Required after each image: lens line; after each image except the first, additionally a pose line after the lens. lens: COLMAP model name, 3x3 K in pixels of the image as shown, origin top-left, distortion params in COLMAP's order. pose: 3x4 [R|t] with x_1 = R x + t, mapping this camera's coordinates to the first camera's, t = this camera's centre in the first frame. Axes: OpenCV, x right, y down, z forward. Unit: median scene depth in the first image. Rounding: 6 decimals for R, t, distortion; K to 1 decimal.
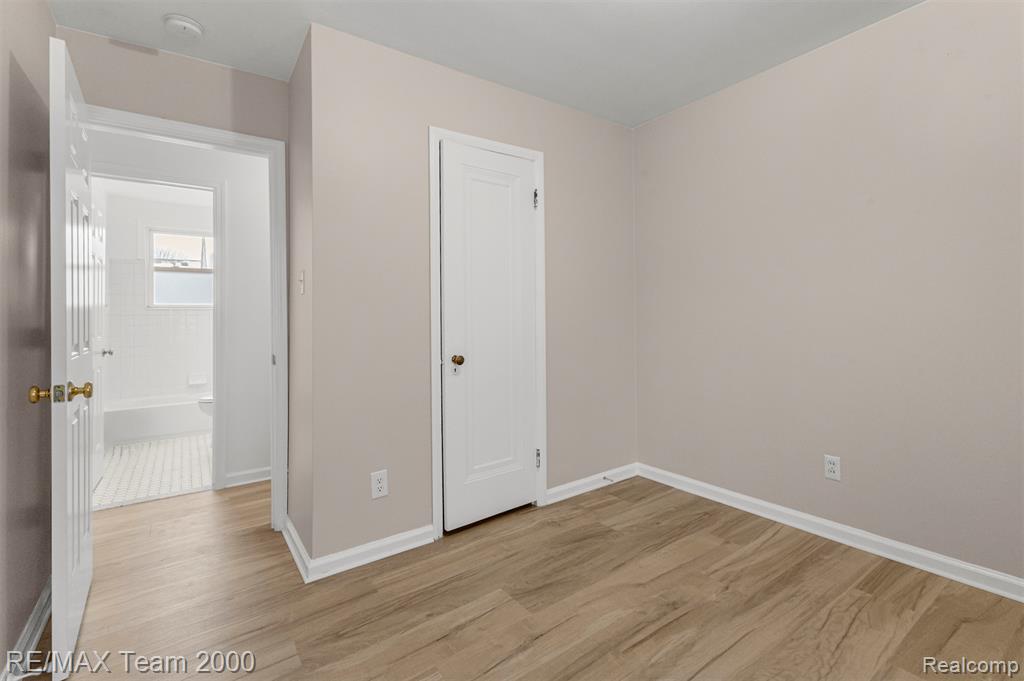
lens RADIAL K [[452.7, 0, 501.3], [0, 452.7, 308.3], [0, 0, 1]] dist [0.019275, 0.000205]
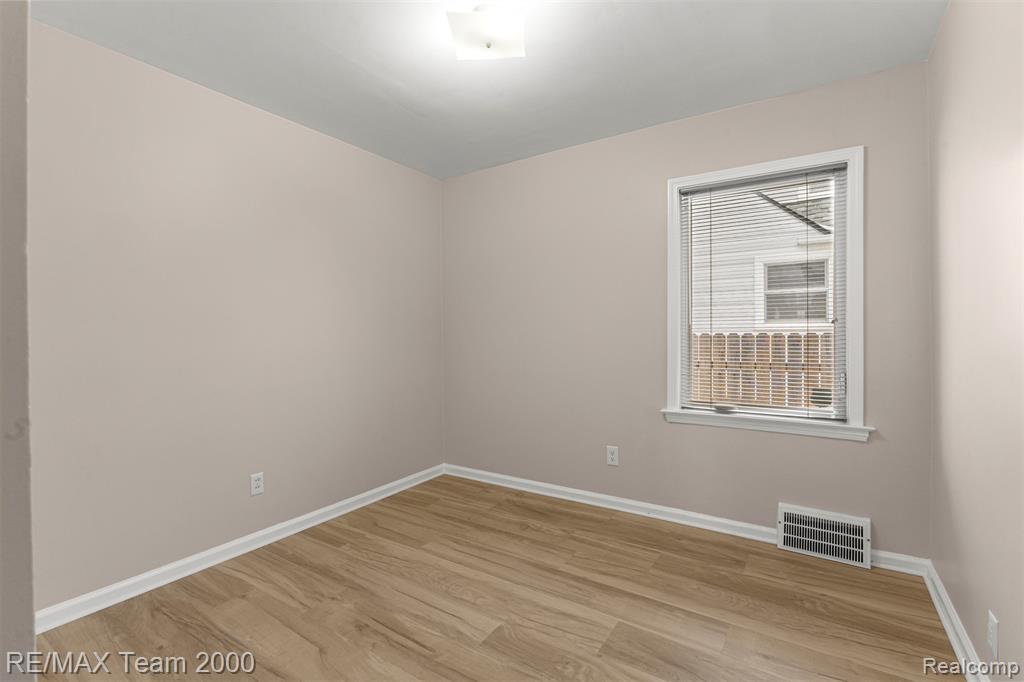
lens RADIAL K [[452.8, 0, 514.1], [0, 452.8, 344.3], [0, 0, 1]] dist [-0.001286, 0.000556]
pose [[-0.367890, 0.007572, 0.929838, -0.648582], [0.000364, 0.999968, -0.007999, 0.009543], [-0.929869, -0.002604, -0.367881, 0.952448]]
